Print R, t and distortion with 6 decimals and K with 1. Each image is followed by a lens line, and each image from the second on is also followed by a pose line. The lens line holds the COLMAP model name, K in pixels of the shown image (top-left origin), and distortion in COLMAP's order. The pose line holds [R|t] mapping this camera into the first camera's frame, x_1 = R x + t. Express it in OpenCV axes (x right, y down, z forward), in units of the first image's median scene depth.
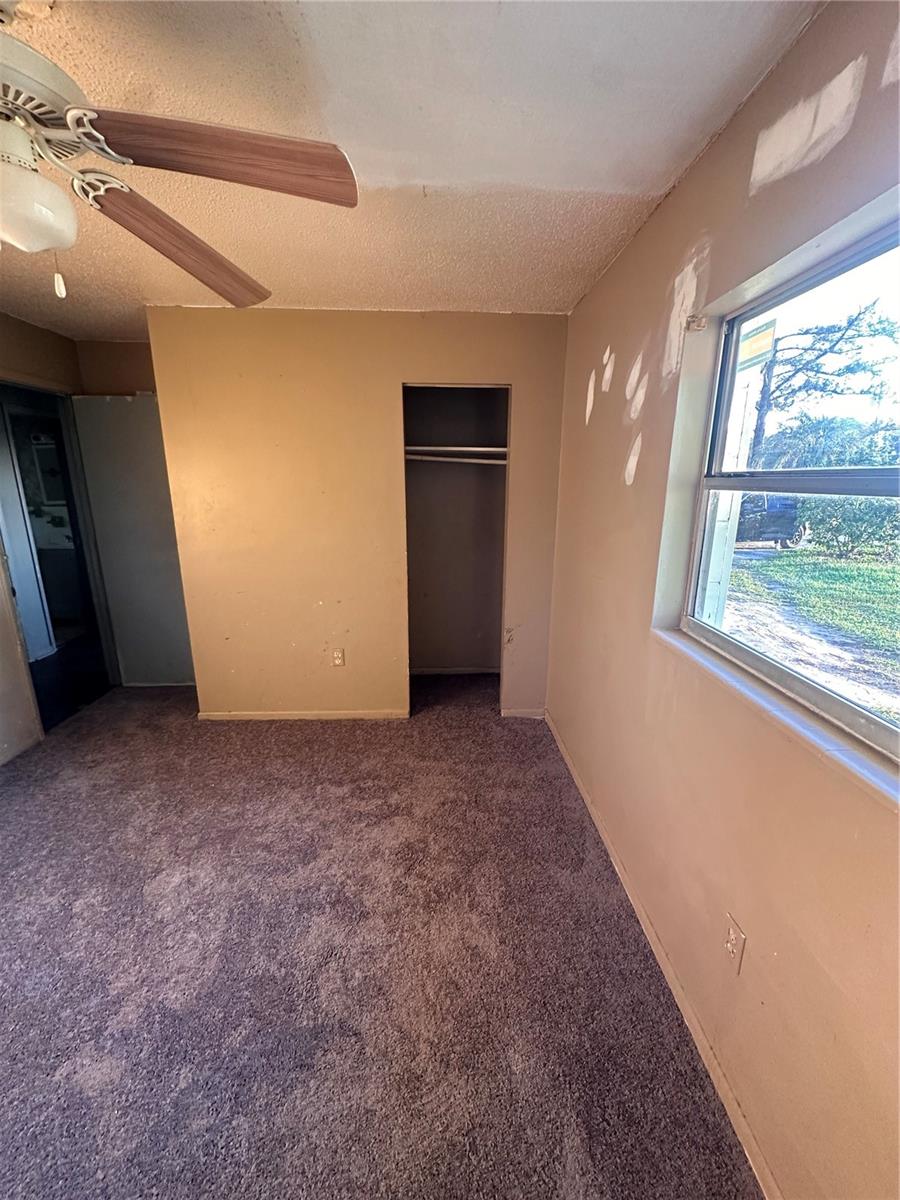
lens RADIAL K [[482.9, 0, 451.8], [0, 482.9, 600.7], [0, 0, 1]] dist [-0.002630, 0.000851]
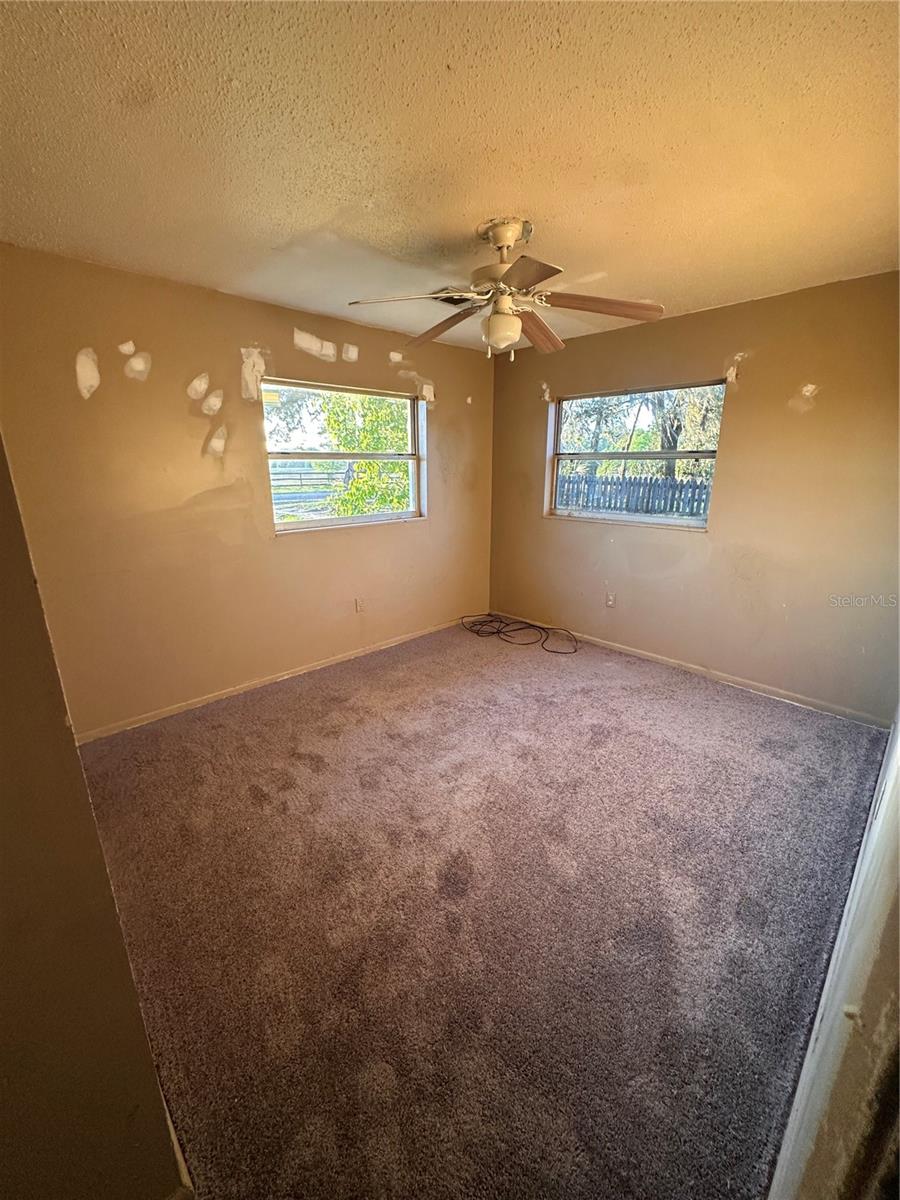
lens RADIAL K [[482.9, 0, 450.5], [0, 482.9, 597.1], [0, 0, 1]] dist [-0.002630, 0.000851]
pose [[-0.667307, -0.207594, 0.715267, -2.607992], [0.186129, 0.883413, 0.430044, -0.740411], [-0.721150, 0.420103, -0.550868, 2.935586]]
